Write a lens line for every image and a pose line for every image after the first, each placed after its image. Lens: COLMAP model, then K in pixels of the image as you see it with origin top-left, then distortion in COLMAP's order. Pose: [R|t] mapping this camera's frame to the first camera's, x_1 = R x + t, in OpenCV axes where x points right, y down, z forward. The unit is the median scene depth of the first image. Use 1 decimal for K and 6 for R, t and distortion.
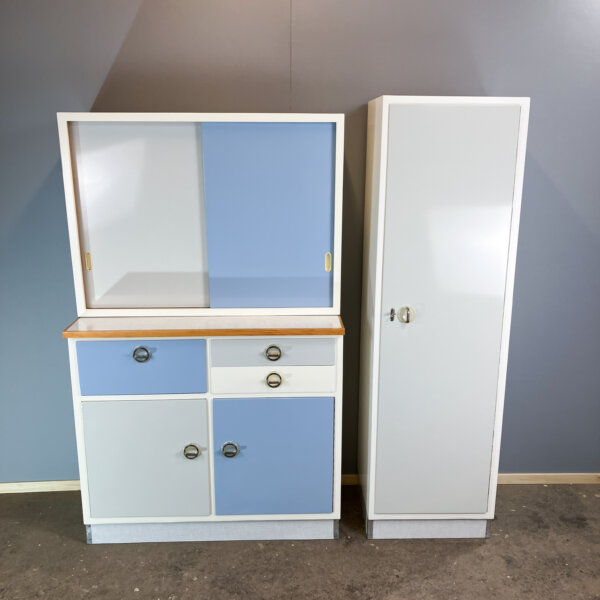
lens RADIAL K [[675.9, 0, 305.0], [0, 675.9, 303.8], [0, 0, 1]] dist [0.027685, 0.000000]
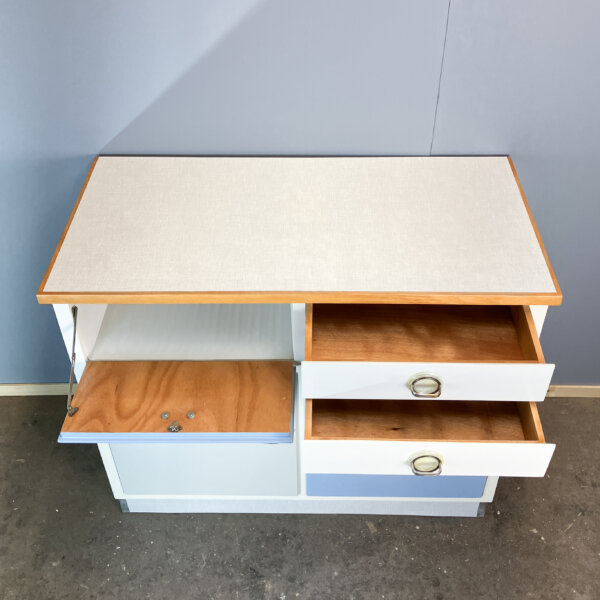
lens RADIAL K [[747.1, 0, 302.8], [0, 747.1, 273.4], [0, 0, 1]] dist [0.022816, 0.000000]
pose [[0.998589, 0.024647, -0.047043, -0.109921], [-0.000131, 0.886923, 0.461918, -0.234725], [0.053108, -0.461260, 0.885674, 0.460594]]
